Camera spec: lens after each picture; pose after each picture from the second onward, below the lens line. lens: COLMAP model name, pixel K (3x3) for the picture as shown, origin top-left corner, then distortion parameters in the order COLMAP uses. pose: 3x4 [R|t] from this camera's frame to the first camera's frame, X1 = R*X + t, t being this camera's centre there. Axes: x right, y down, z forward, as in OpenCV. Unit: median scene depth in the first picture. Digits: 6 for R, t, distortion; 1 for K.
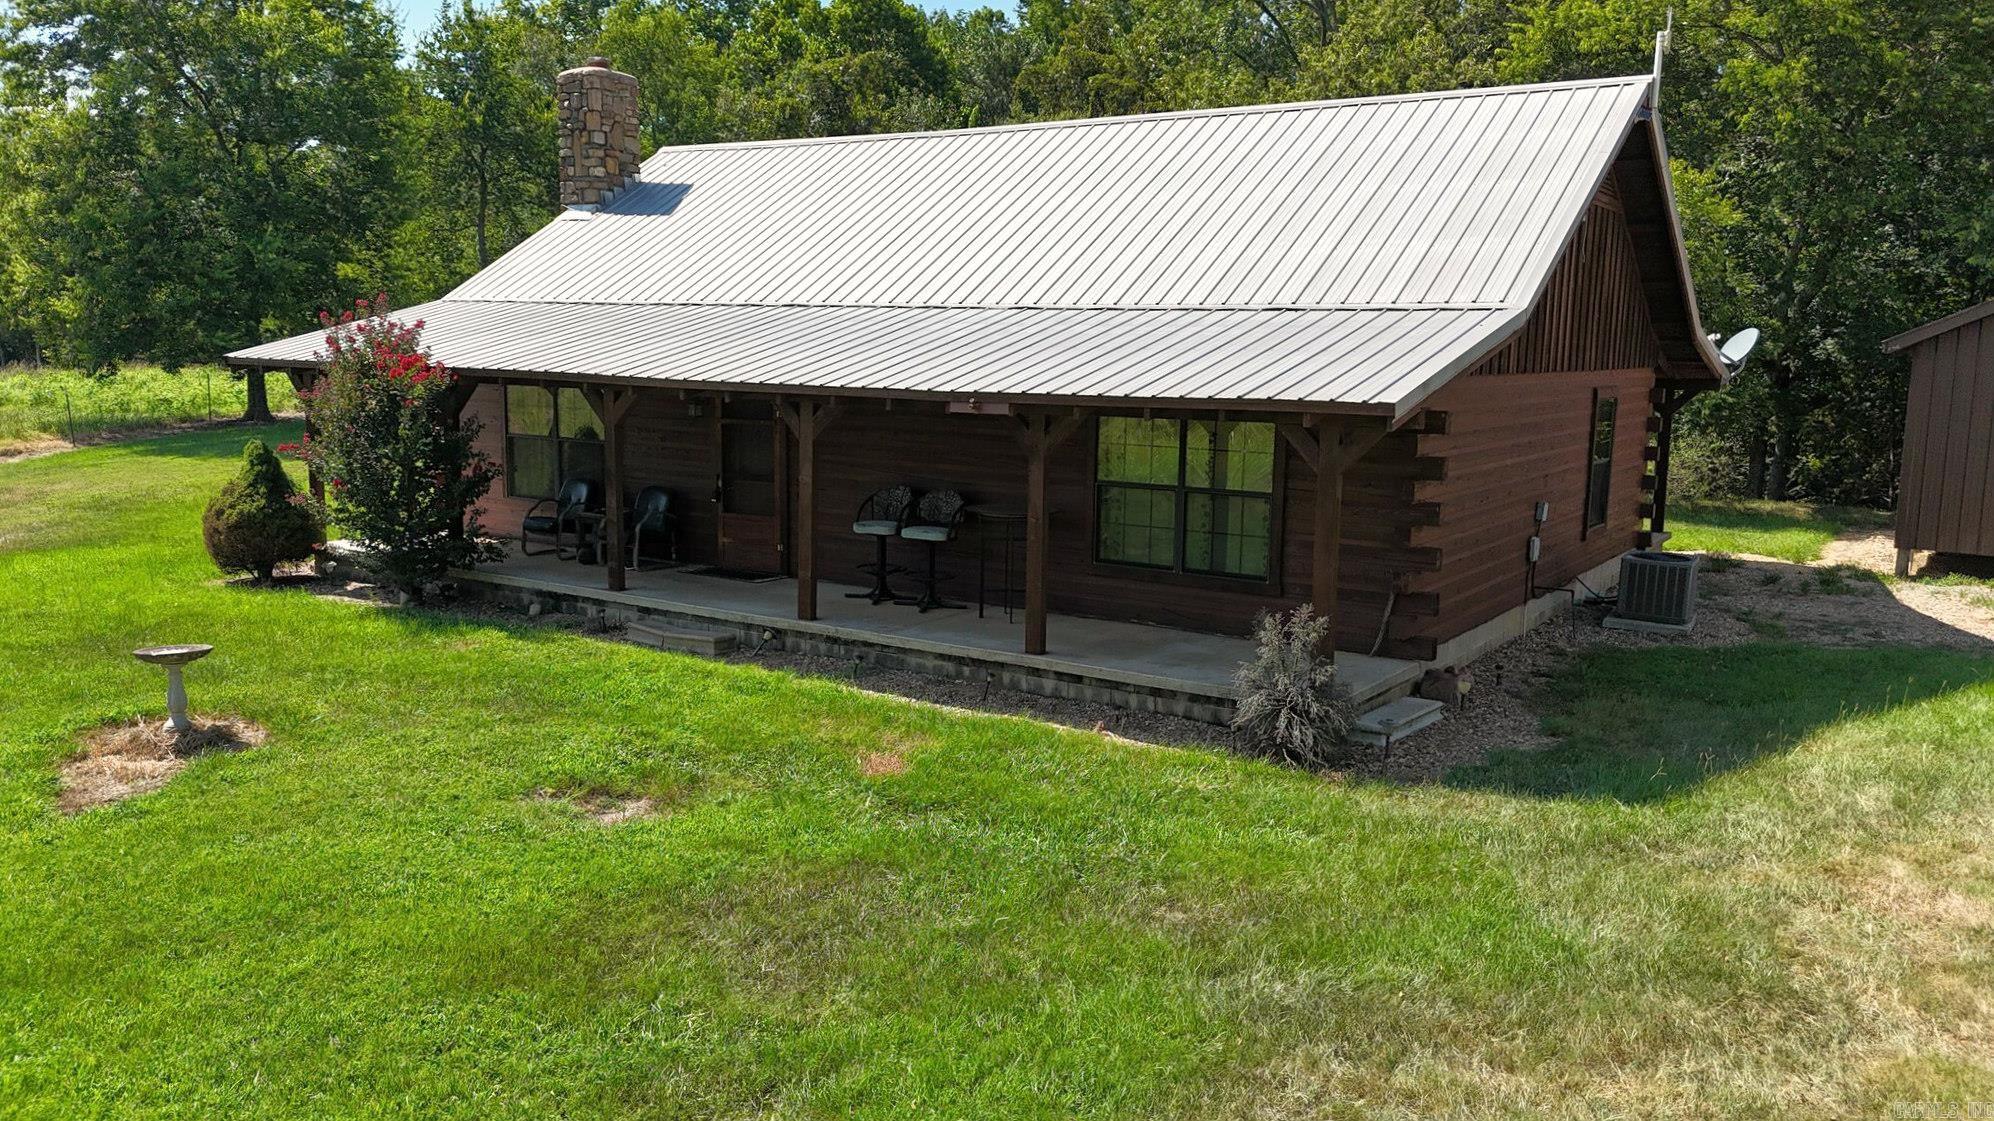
lens RADIAL K [[1531.4, 0, 1030.6], [0, 1531.4, 554.8], [0, 0, 1]] dist [0.071745, -0.078144]
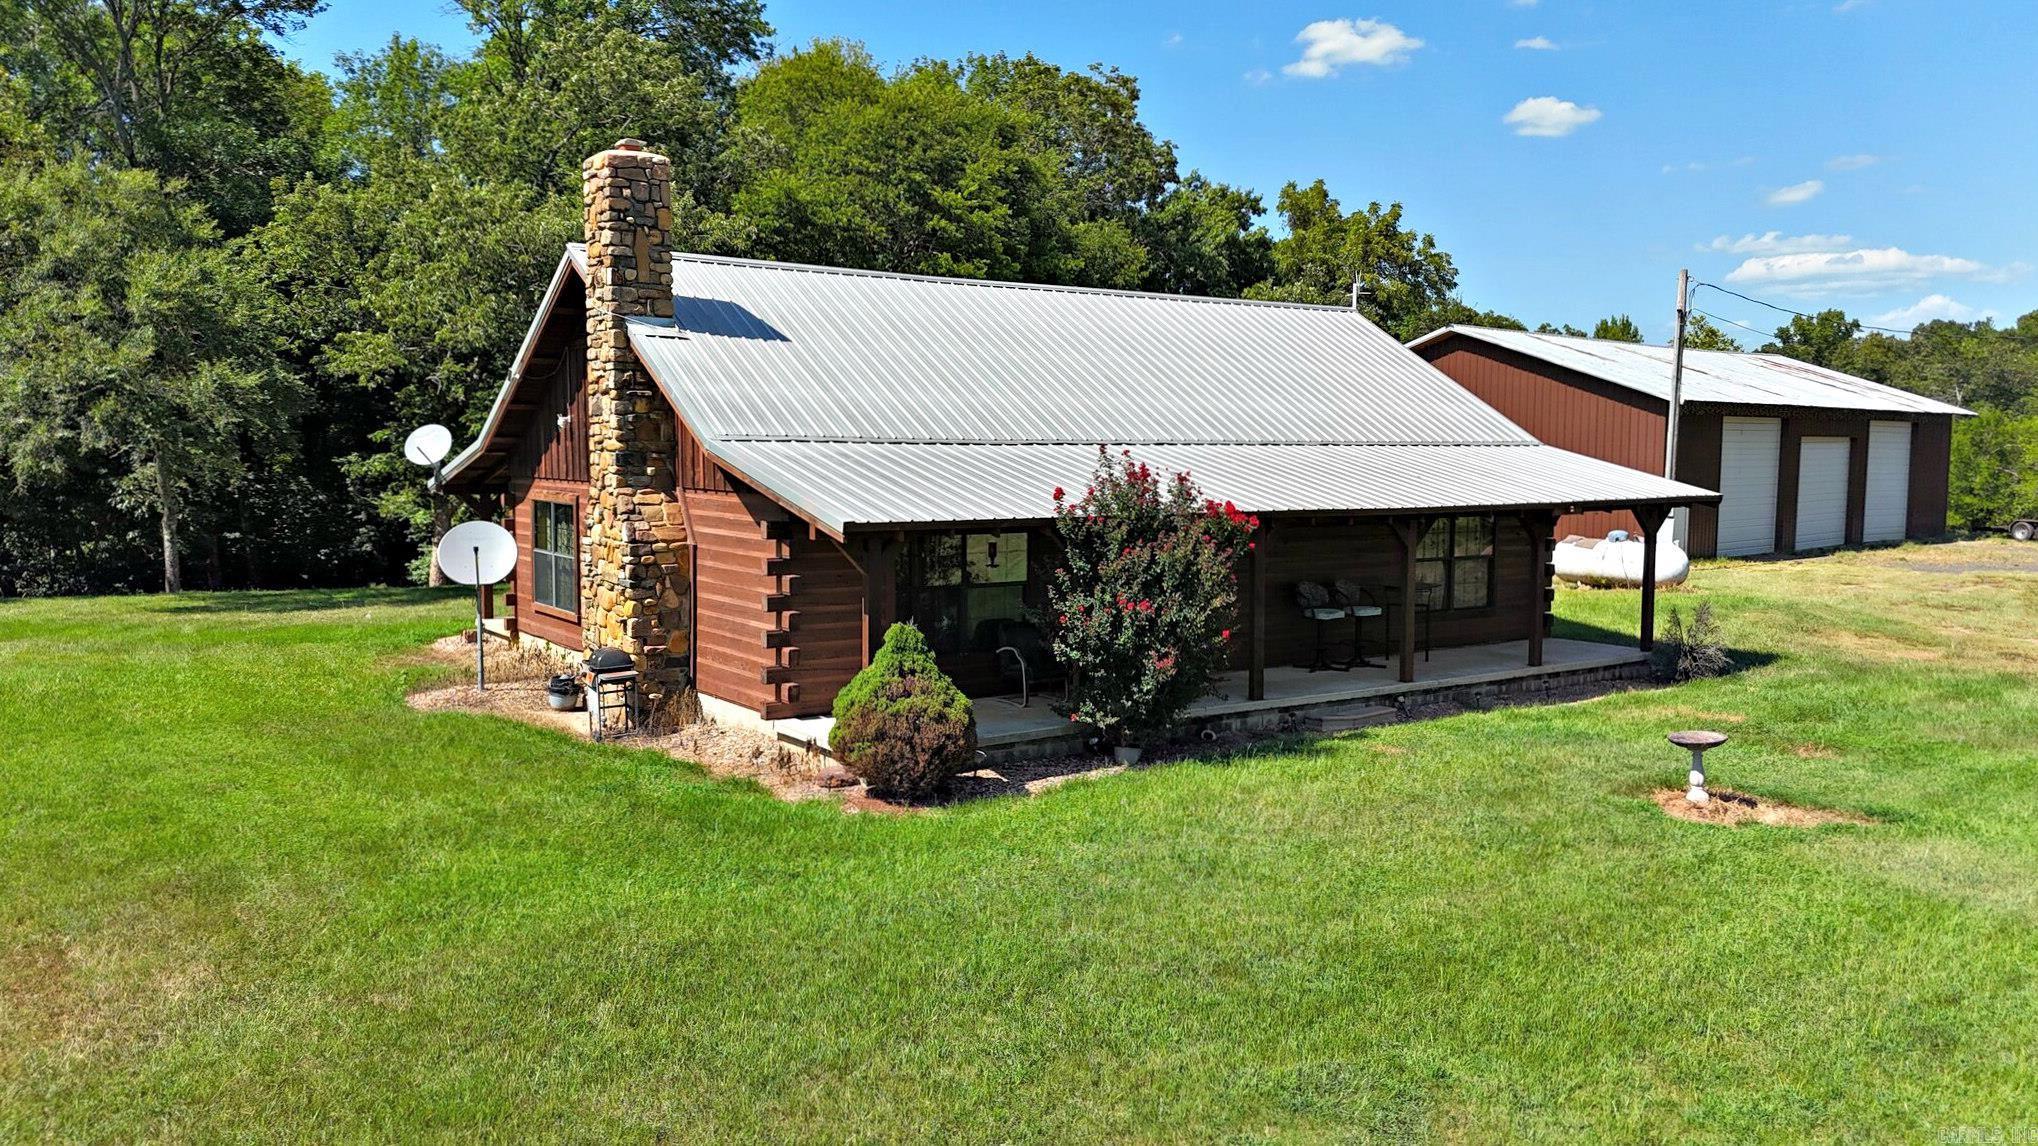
lens RADIAL K [[1565.2, 0, 1053.3], [0, 1565.2, 567.1], [0, 0, 1]] dist [0.071745, -0.078144]
pose [[0.354599, -0.102065, 0.929431, -1.537201], [0.120308, 0.990742, 0.062898, -0.183856], [-0.927246, 0.089515, 0.363595, 0.768826]]
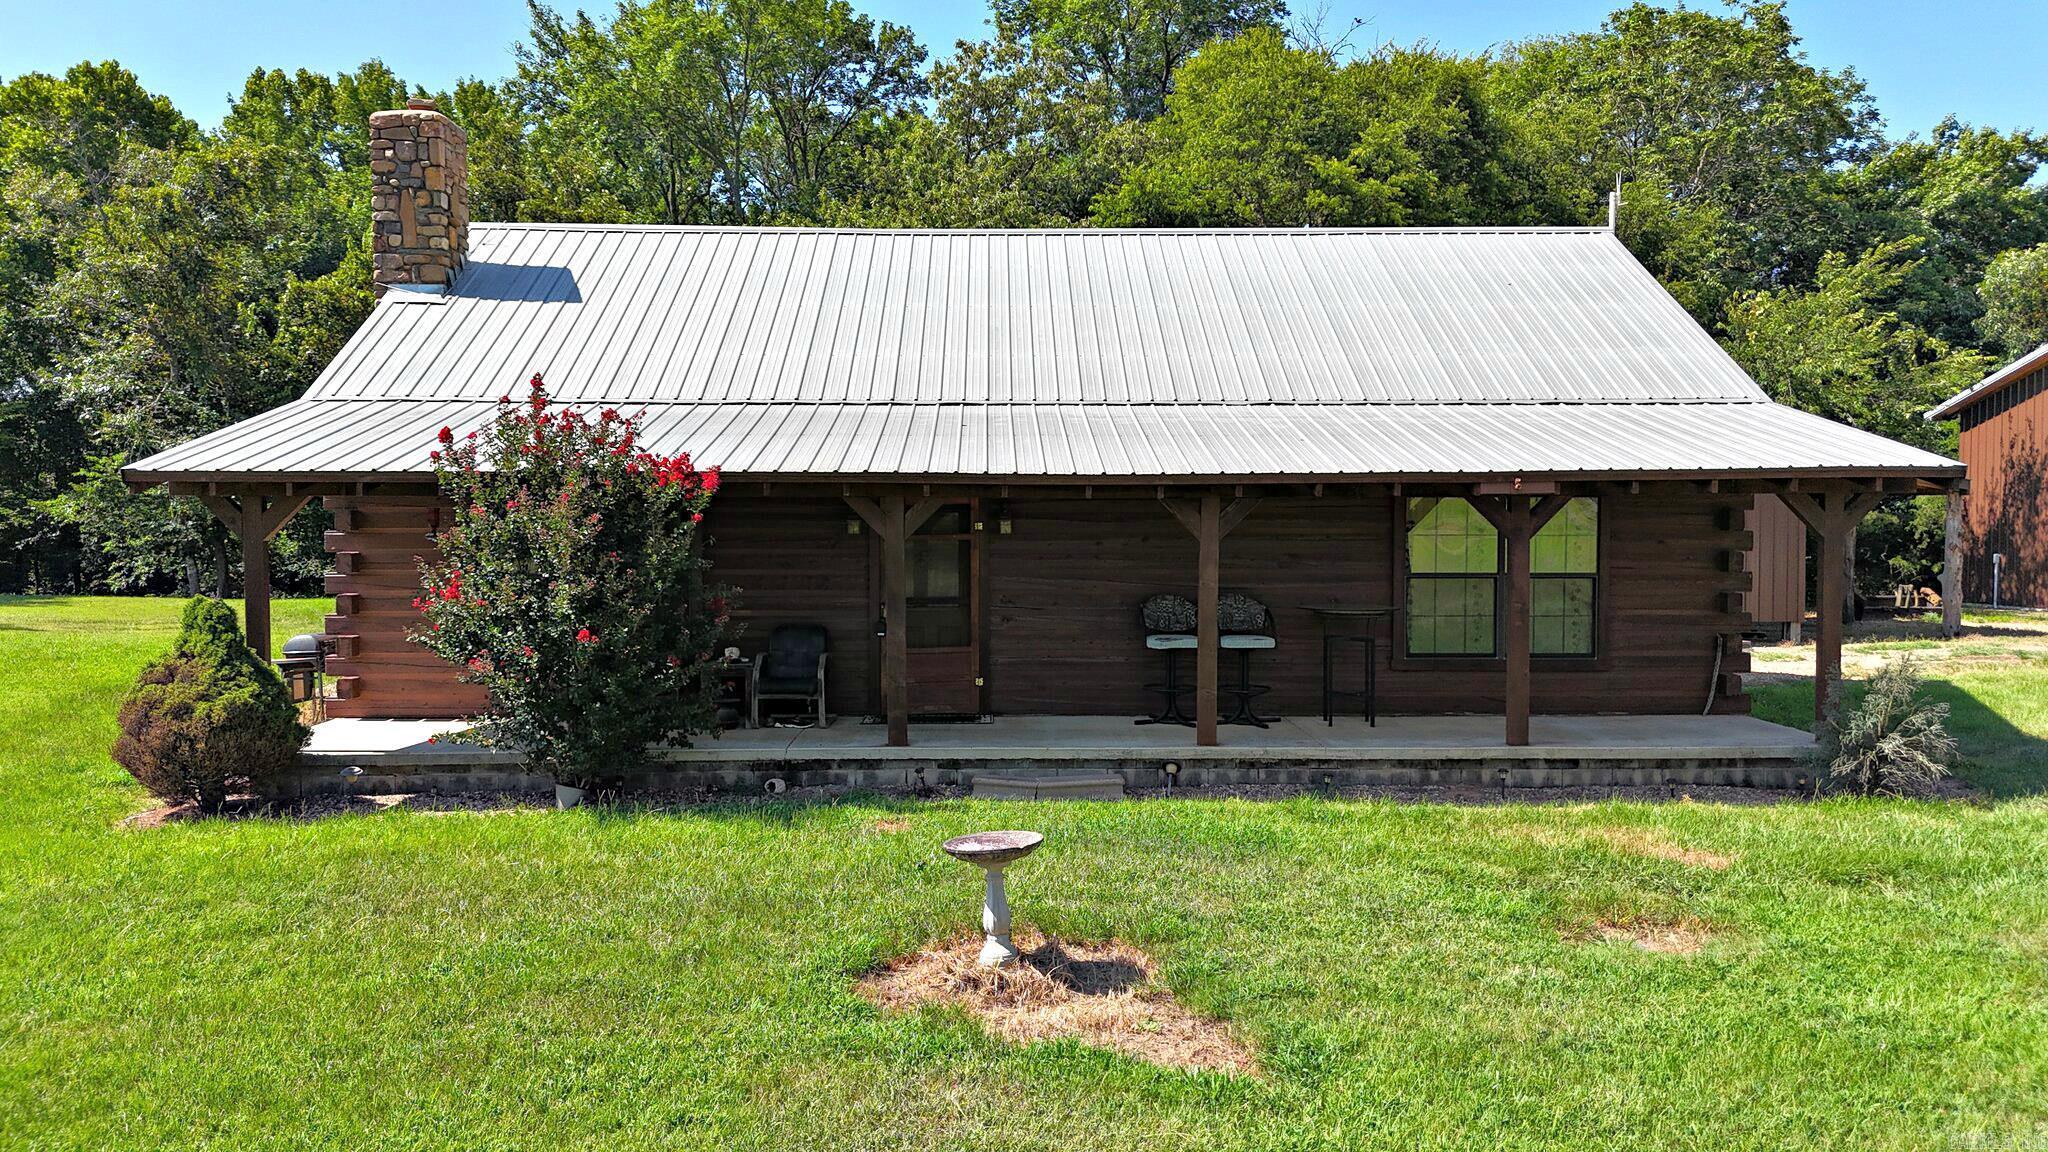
lens RADIAL K [[1572.8, 0, 1058.5], [0, 1572.8, 570.1], [0, 0, 1]] dist [0.071745, -0.078144]
pose [[0.833041, -0.051573, 0.550802, -0.711949], [0.096149, 0.993990, -0.052346, -0.019452], [-0.544792, 0.096566, 0.832993, 0.273369]]
